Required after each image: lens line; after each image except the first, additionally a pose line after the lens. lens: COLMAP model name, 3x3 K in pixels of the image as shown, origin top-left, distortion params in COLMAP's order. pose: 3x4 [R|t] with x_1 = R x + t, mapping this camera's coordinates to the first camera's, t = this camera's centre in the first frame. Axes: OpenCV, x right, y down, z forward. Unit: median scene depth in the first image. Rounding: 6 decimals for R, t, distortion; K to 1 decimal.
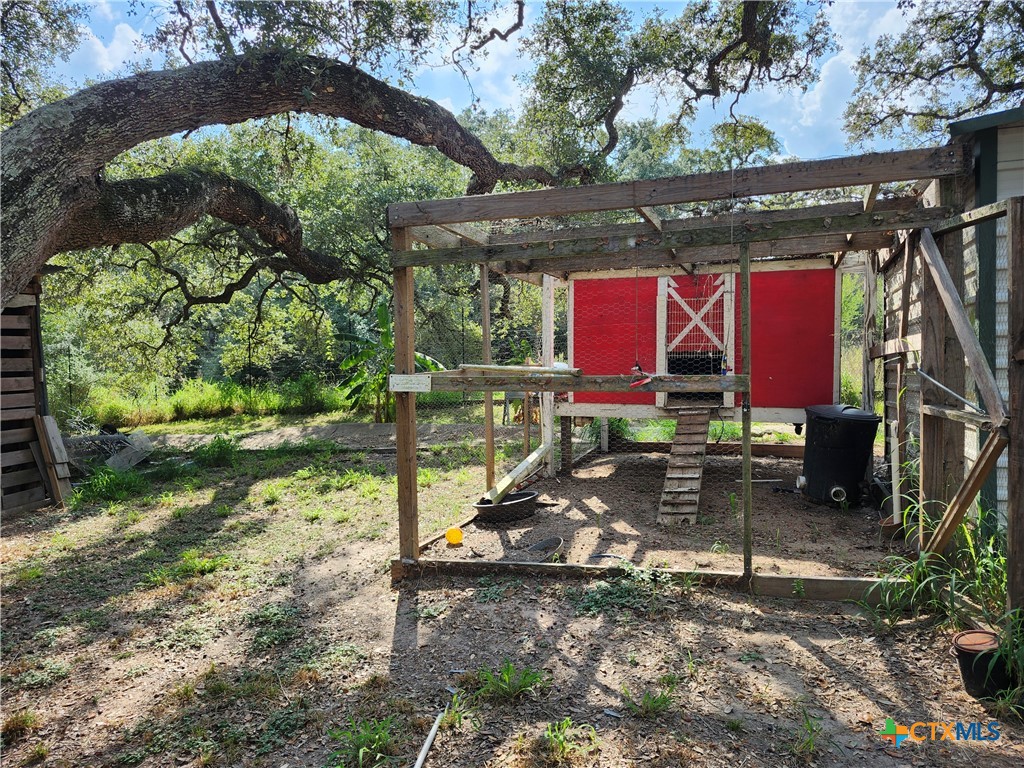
lens RADIAL K [[714.5, 0, 514.2], [0, 714.5, 377.2], [0, 0, 1]] dist [0.041971, -0.035683]
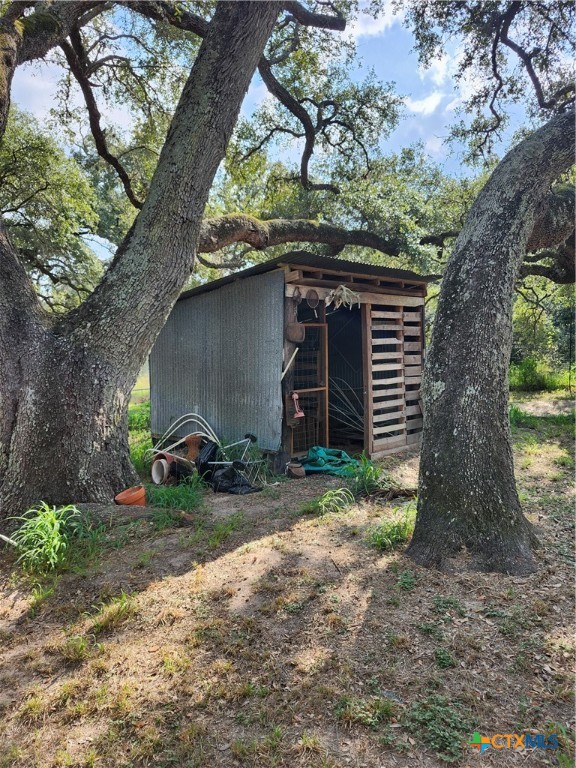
lens RADIAL K [[535.8, 0, 289.6], [0, 535.8, 388.8], [0, 0, 1]] dist [0.041971, -0.035683]
pose [[0.859128, 0.027888, -0.511000, -0.352067], [-0.009029, 0.999185, 0.039350, 0.028069], [0.511681, -0.029193, 0.858679, -0.056791]]
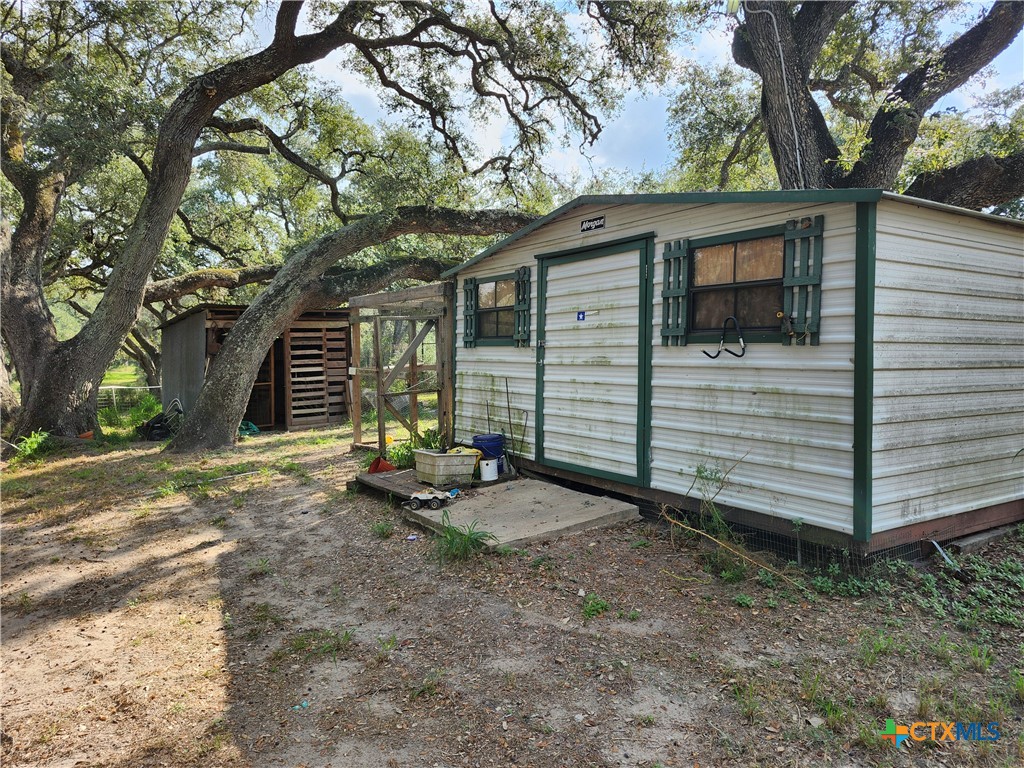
lens RADIAL K [[714.5, 0, 514.2], [0, 714.5, 377.2], [0, 0, 1]] dist [0.041971, -0.035683]
pose [[0.786221, 0.044190, -0.616363, 1.003918], [-0.025777, 0.998917, 0.038737, -0.046846], [0.617408, -0.014568, 0.786508, -0.323278]]
